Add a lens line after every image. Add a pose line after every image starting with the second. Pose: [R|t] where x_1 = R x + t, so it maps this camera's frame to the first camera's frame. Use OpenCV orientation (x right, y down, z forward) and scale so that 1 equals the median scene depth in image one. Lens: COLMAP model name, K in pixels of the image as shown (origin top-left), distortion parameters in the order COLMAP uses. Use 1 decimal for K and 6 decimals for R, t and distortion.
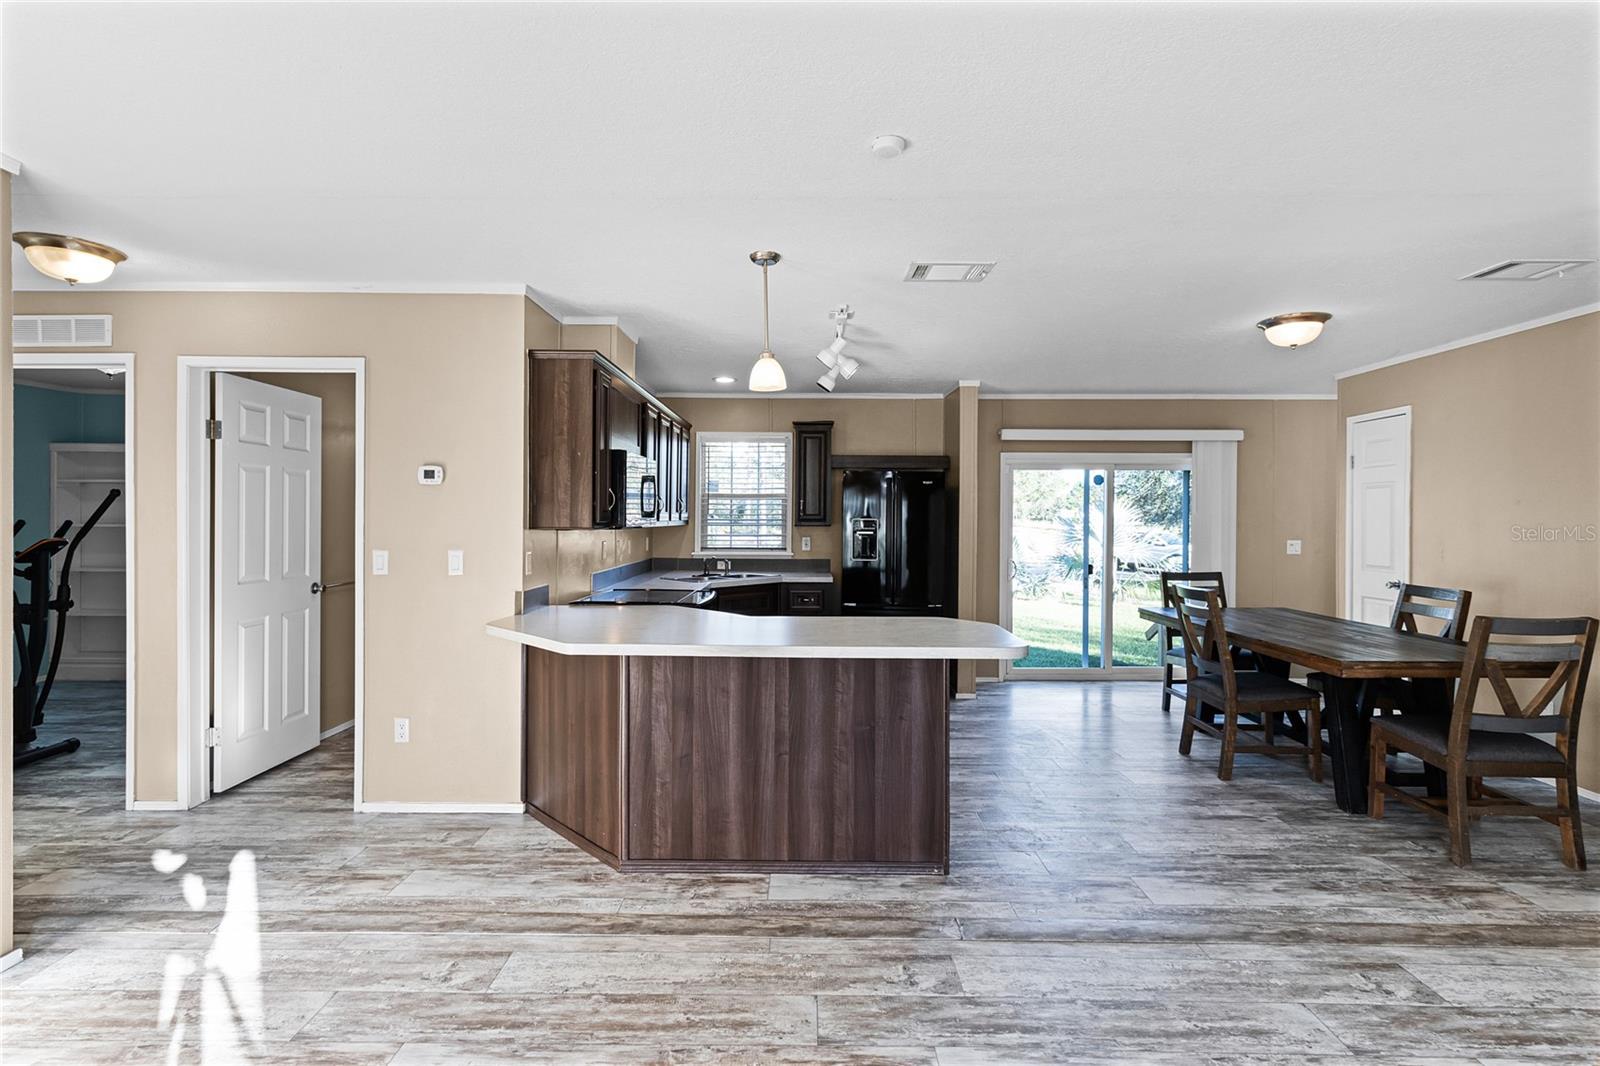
lens RADIAL K [[752.8, 0, 802.5], [0, 752.8, 527.3], [0, 0, 1]] dist [0.003676, 0.000164]
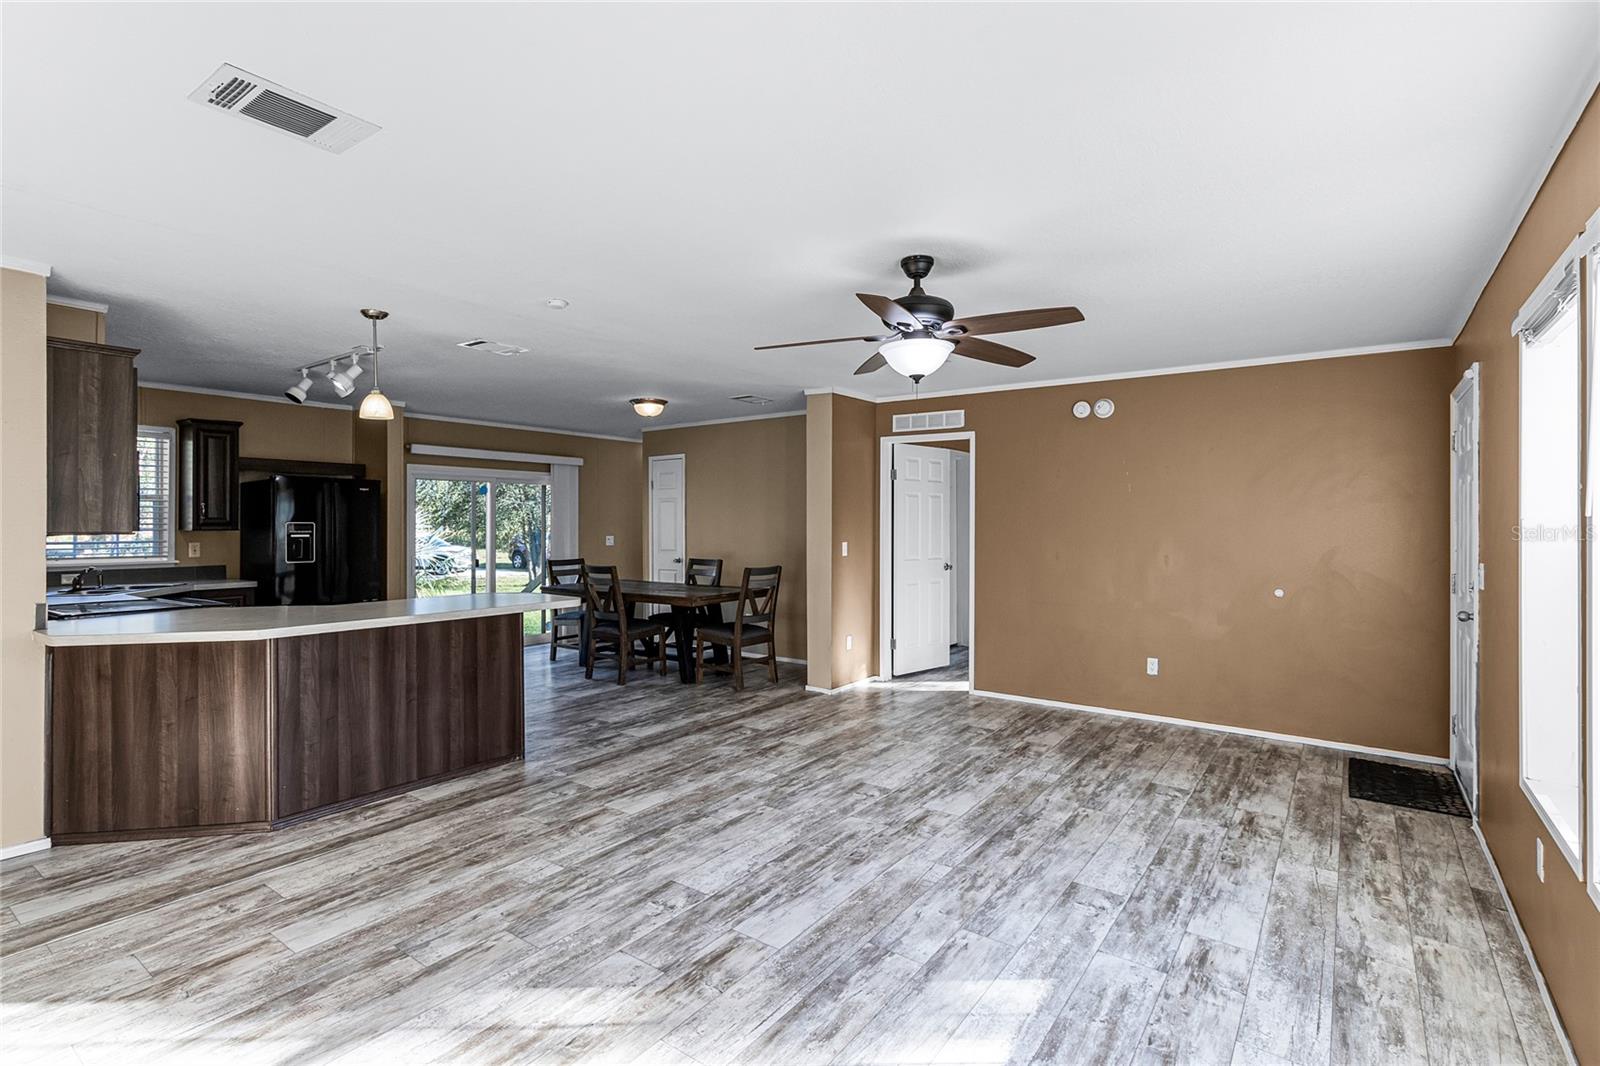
lens RADIAL K [[752.8, 0, 802.5], [0, 752.8, 527.3], [0, 0, 1]] dist [0.003676, 0.000164]
pose [[0.579247, -0.009412, 0.815097, -0.703155], [0.012618, 0.999917, 0.002579, 0.003471], [-0.815054, 0.008791, 0.579318, -0.324659]]
